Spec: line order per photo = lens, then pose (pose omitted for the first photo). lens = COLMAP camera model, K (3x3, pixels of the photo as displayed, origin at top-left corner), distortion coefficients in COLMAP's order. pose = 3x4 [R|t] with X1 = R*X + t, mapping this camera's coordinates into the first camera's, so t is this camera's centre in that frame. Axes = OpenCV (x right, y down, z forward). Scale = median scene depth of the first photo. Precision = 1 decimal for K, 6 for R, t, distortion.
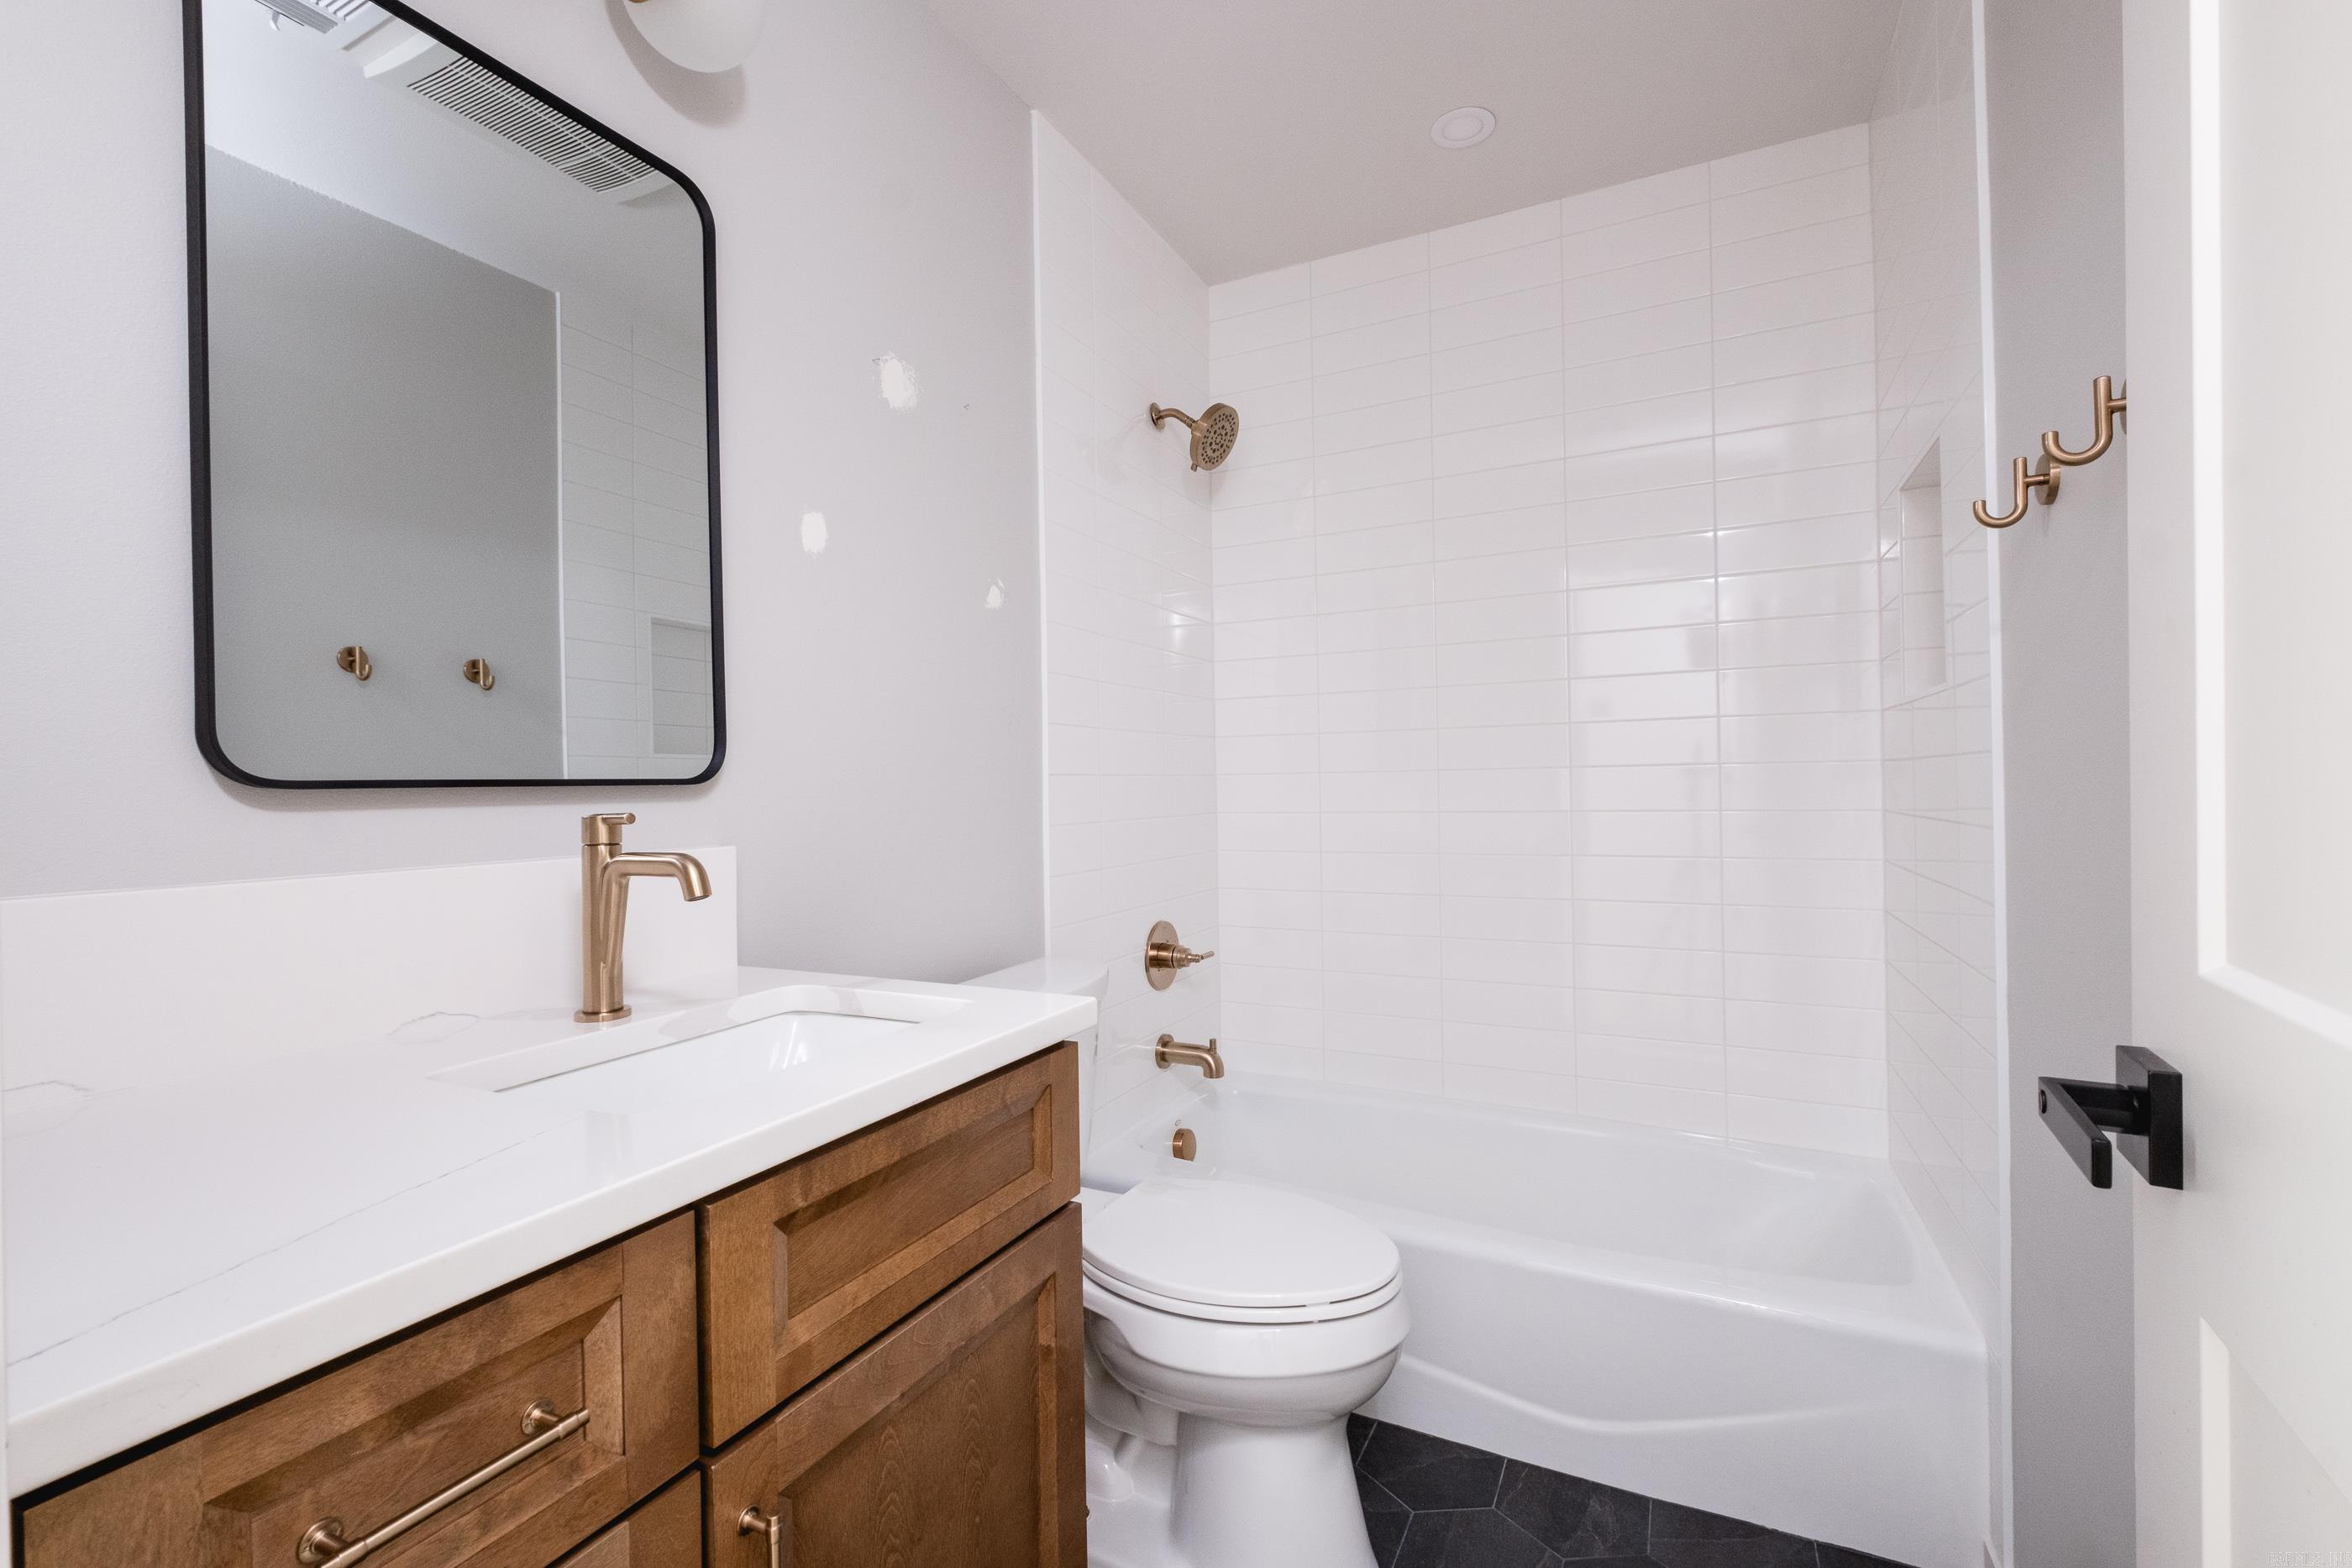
lens RADIAL K [[1017.8, 0, 1179.8], [0, 1017.8, 793.8], [0, 0, 1]] dist [0.001368, -0.000646]
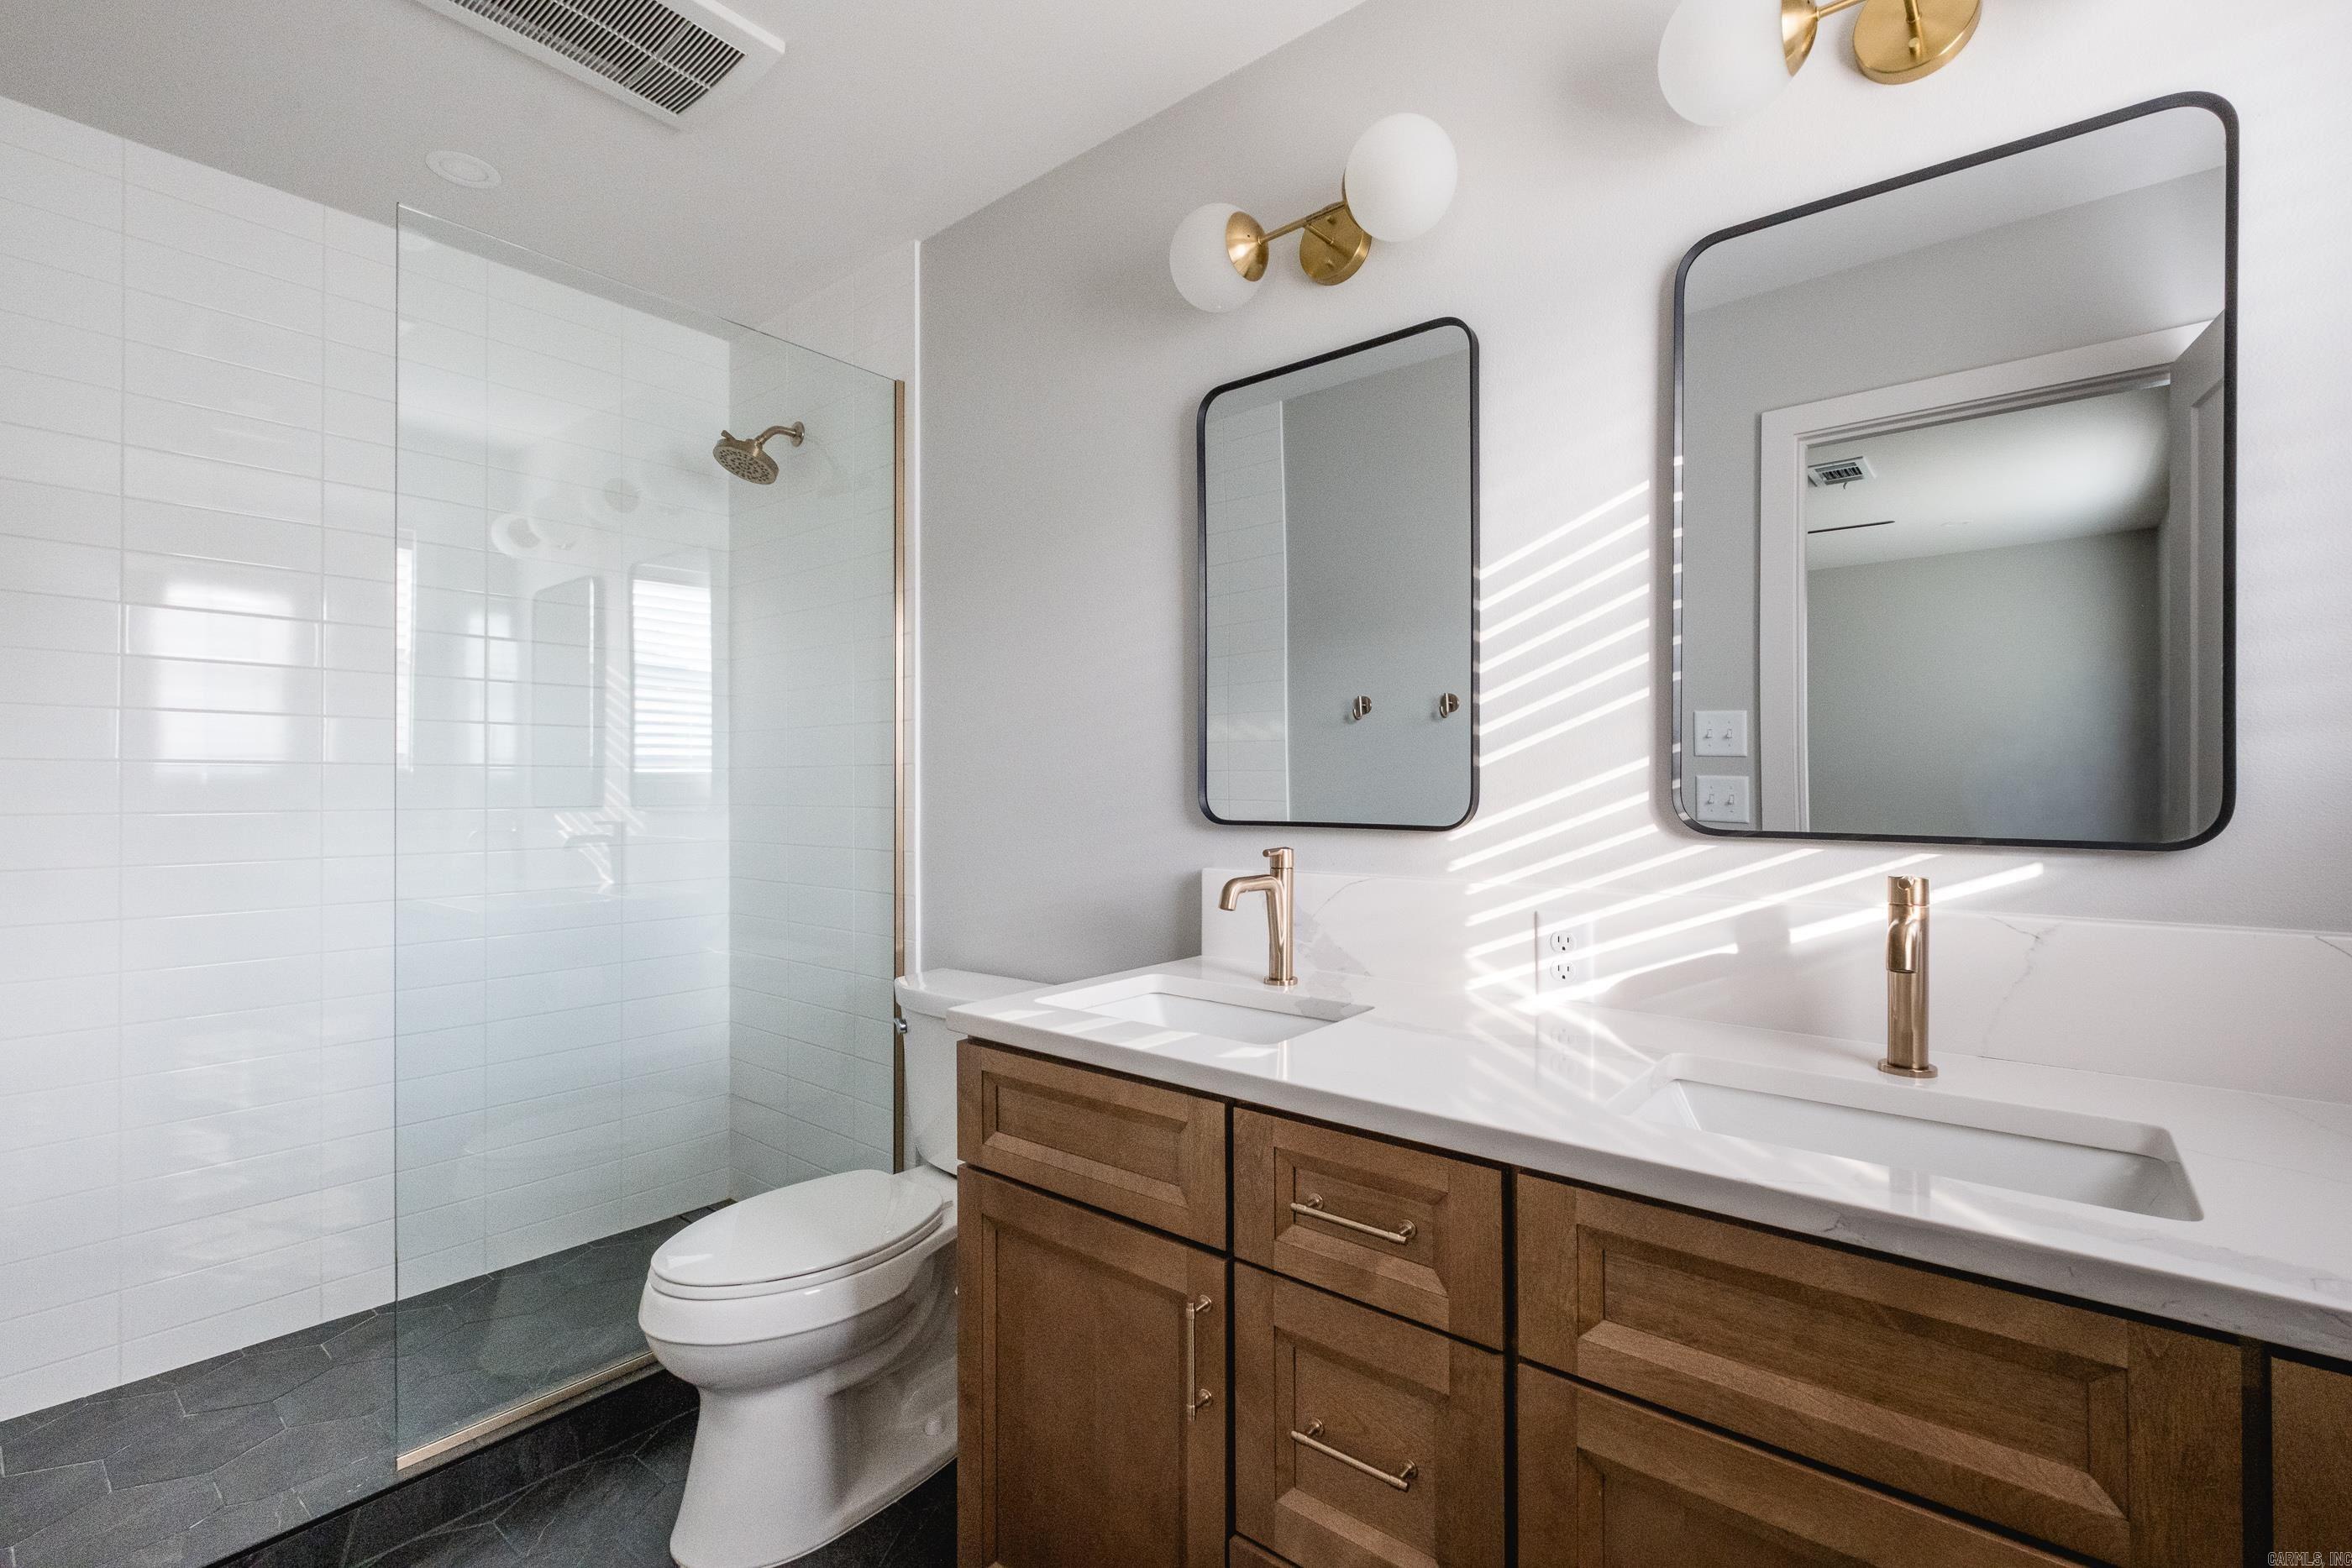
lens RADIAL K [[1017.8, 0, 1179.8], [0, 1017.8, 793.8], [0, 0, 1]] dist [0.001368, -0.000646]
pose [[-0.223783, 0.014752, -0.974527, 0.803023], [0.002320, 0.999891, 0.014604, -0.100248], [0.974636, 0.001007, -0.223793, 0.747908]]
